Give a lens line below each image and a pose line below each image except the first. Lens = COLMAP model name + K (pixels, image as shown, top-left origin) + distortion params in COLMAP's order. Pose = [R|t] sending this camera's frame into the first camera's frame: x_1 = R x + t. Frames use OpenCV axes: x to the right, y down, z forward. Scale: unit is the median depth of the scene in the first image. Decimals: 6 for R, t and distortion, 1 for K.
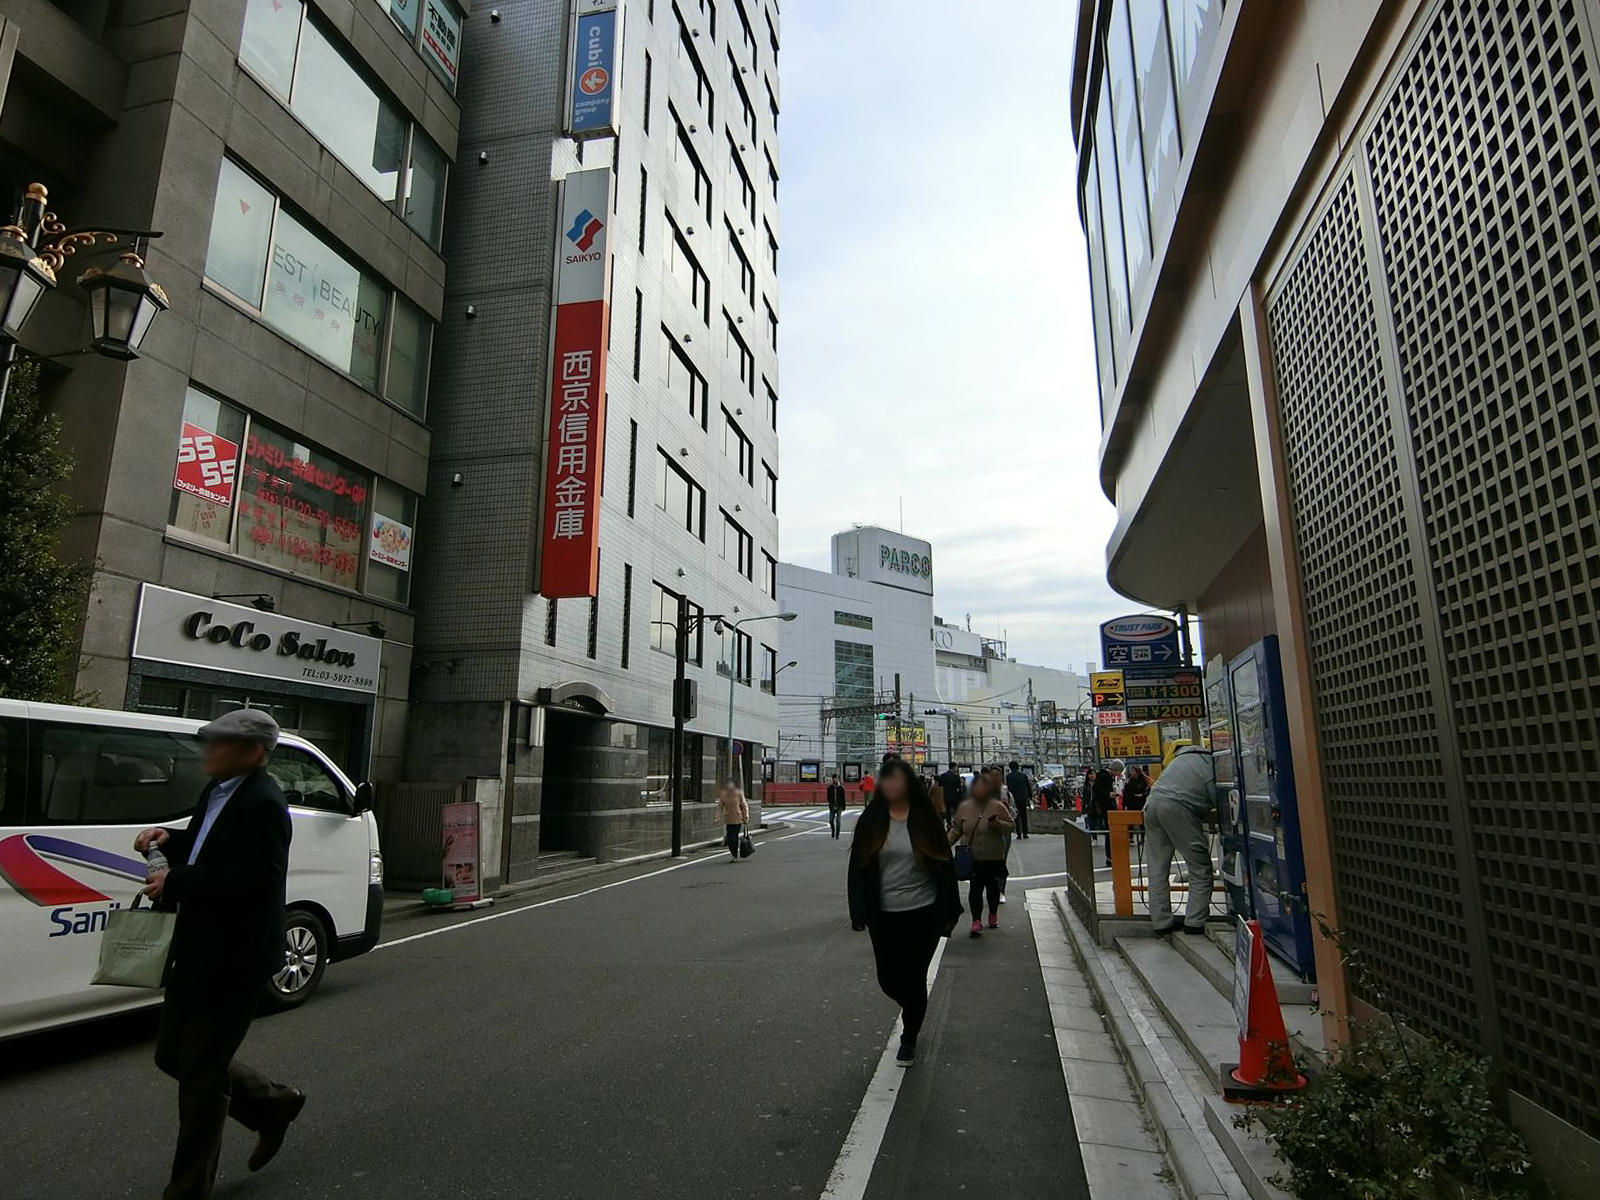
lens RADIAL K [[891.5, 0, 800.9], [0, 891.5, 600.8], [0, 0, 1]] dist [0.001078, 0.000583]
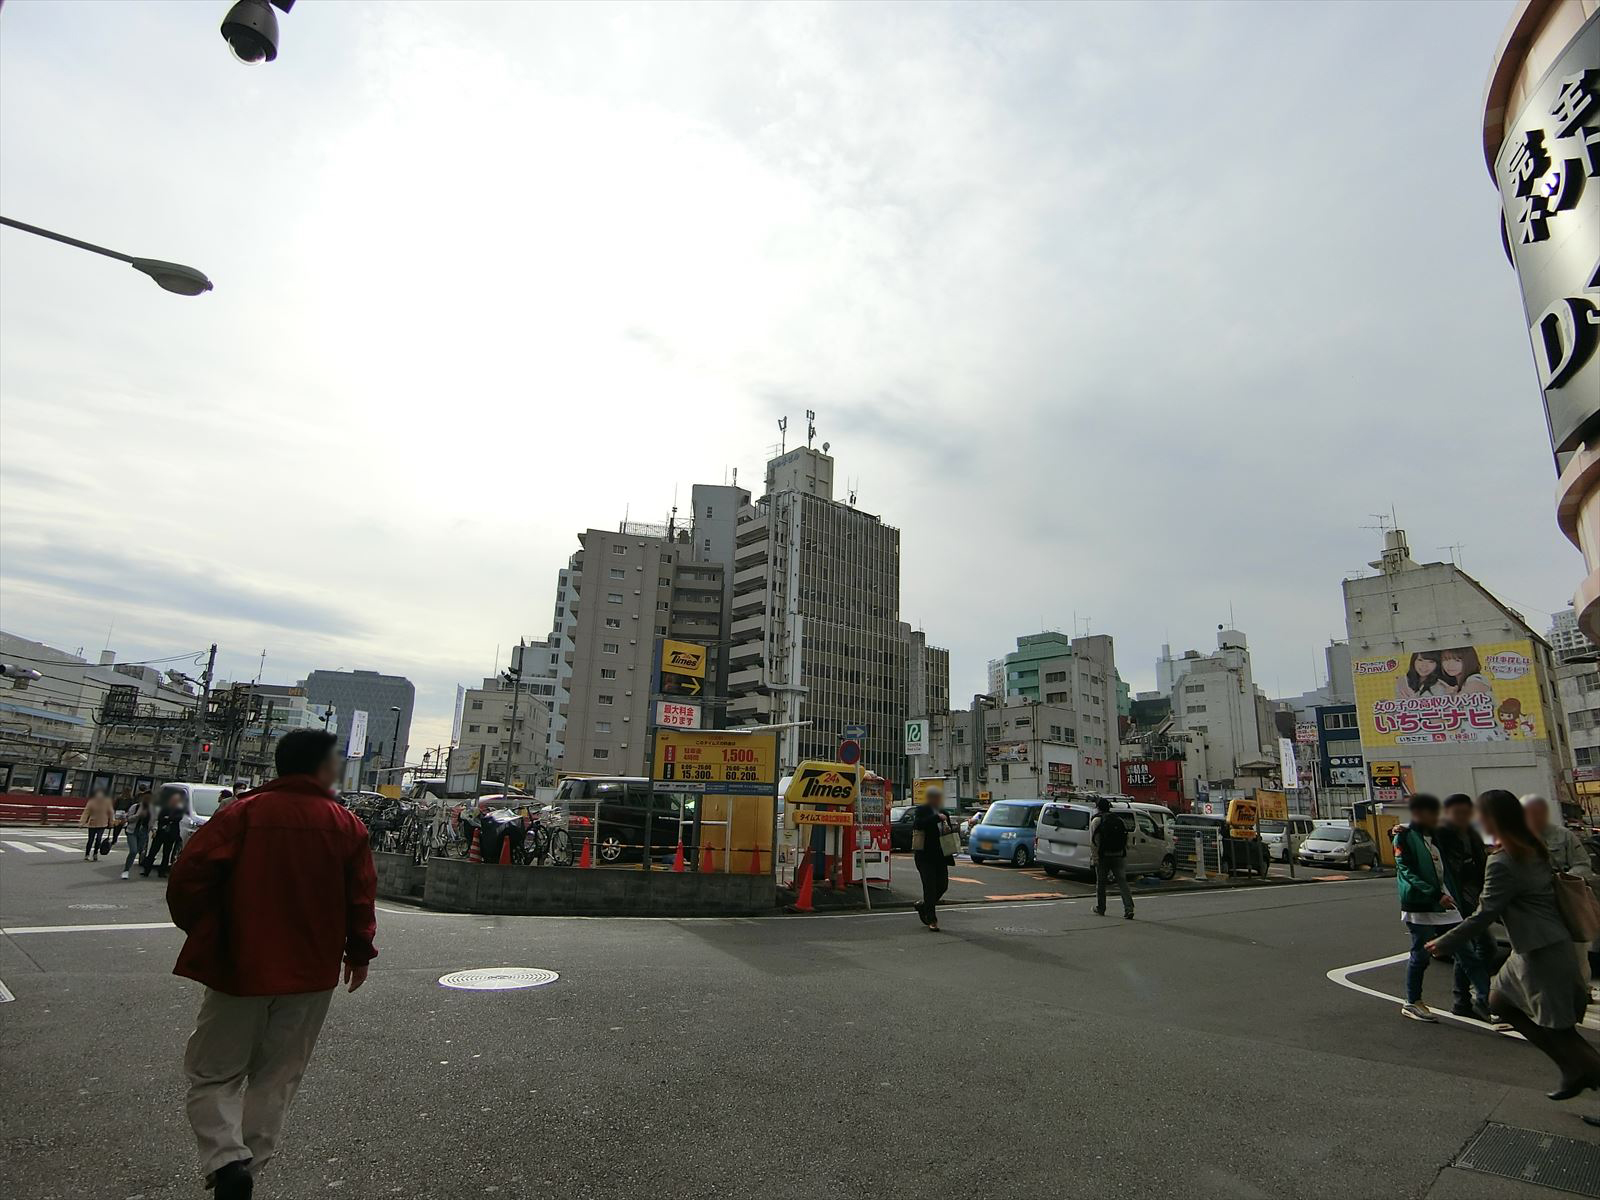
lens RADIAL K [[891.5, 0, 800.3], [0, 891.5, 601.1], [0, 0, 1]] dist [0.001078, 0.000583]
pose [[0.563938, 0.234057, 0.791954, -0.107056], [-0.206811, 0.968463, -0.138956, 0.124463], [-0.799502, -0.085423, 0.594558, 0.584641]]
